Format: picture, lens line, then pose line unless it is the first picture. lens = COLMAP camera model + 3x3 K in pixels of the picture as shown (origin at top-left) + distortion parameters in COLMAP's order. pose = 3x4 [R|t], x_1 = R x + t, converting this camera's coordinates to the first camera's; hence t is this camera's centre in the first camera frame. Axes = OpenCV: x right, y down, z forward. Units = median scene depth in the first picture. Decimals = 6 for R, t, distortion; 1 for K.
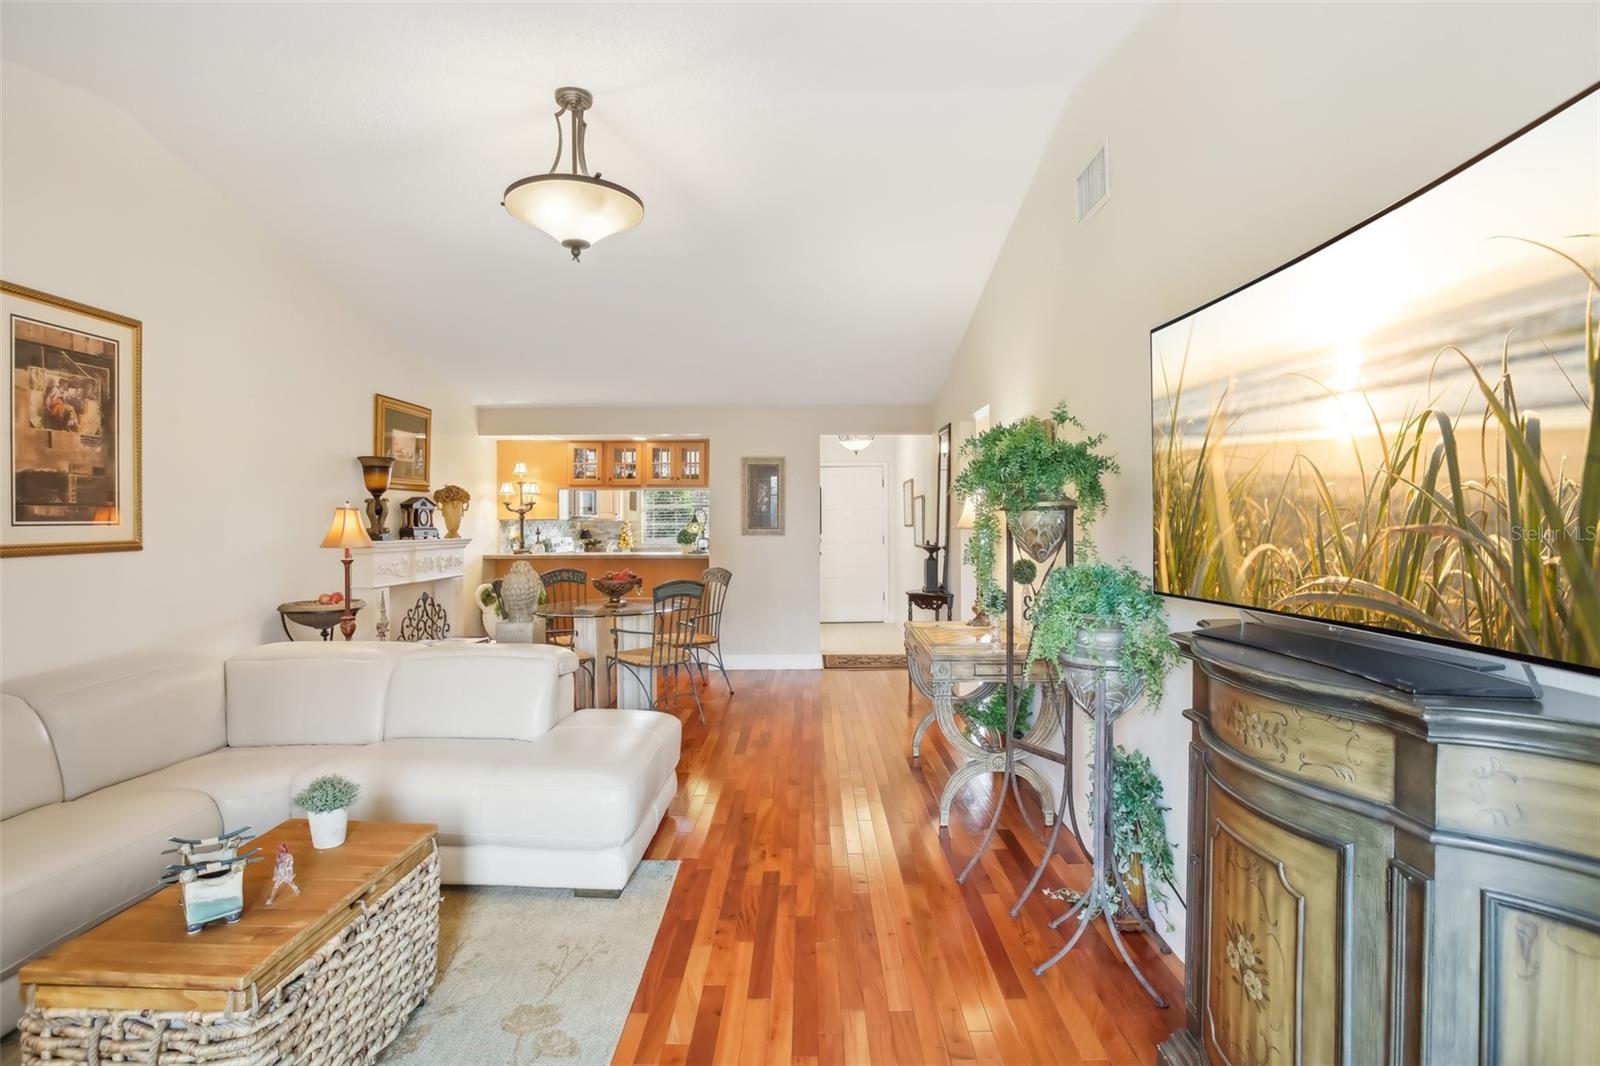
lens RADIAL K [[740.7, 0, 800.2], [0, 740.7, 526.5], [0, 0, 1]] dist [-0.059708, 0.023288]
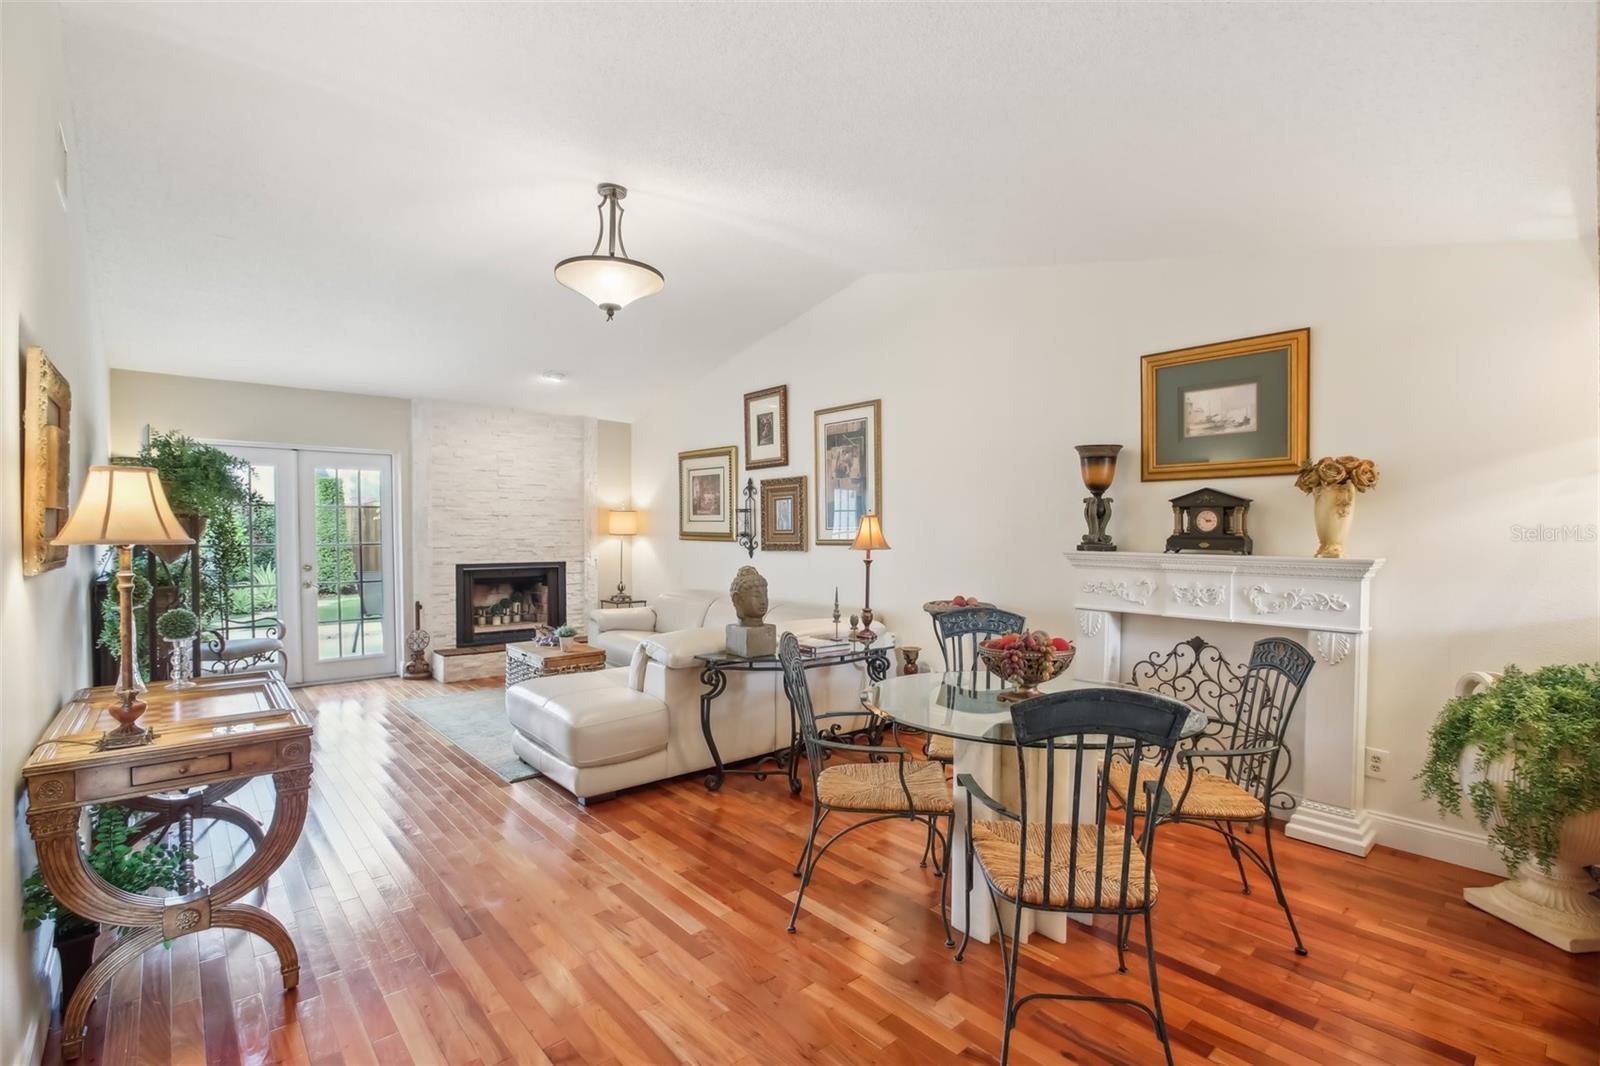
lens RADIAL K [[743.2, 0, 792.7], [0, 743.2, 557.8], [0, 0, 1]] dist [-0.014179, 0.000893]
pose [[-0.744010, 0.028549, -0.667558, 0.324111], [-0.002243, 0.998974, 0.045222, -0.013990], [0.668165, 0.035143, -0.743183, 2.181035]]
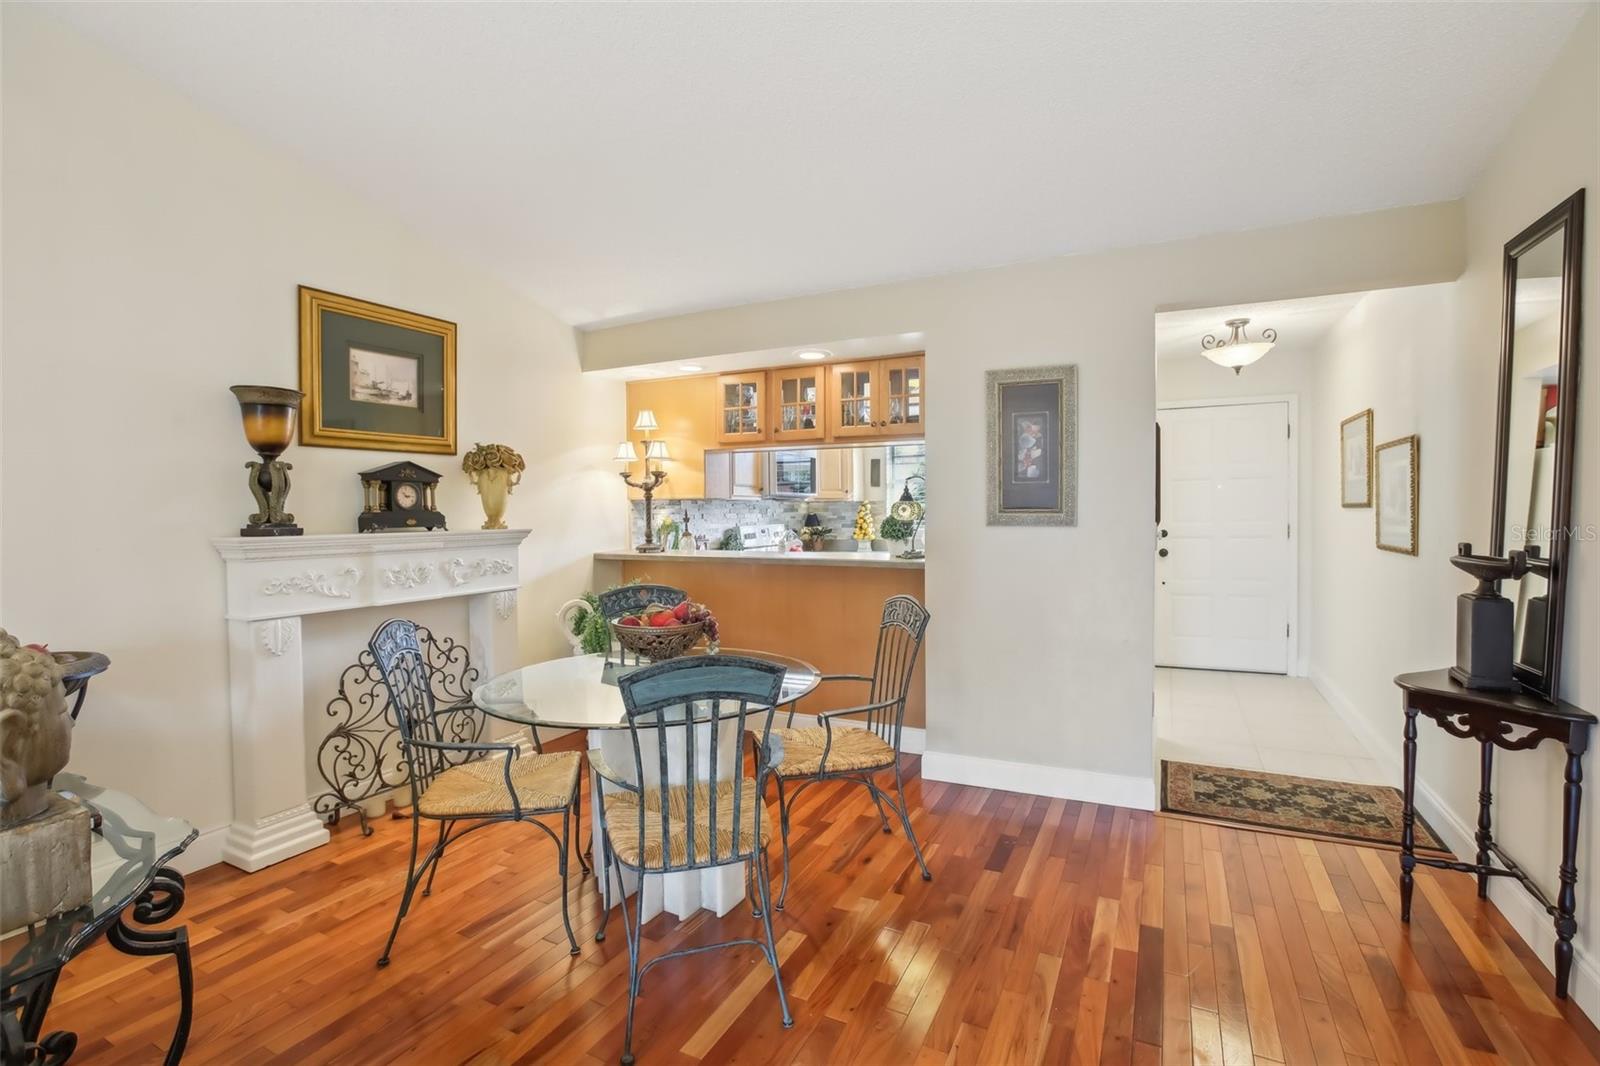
lens RADIAL K [[740.7, 0, 800.2], [0, 740.7, 526.5], [0, 0, 1]] dist [-0.059708, 0.023288]
pose [[0.897981, 0.006443, -0.439988, 0.060070], [0.003795, 0.999742, 0.022386, 0.001554], [0.440019, -0.021772, 0.897725, 1.057091]]
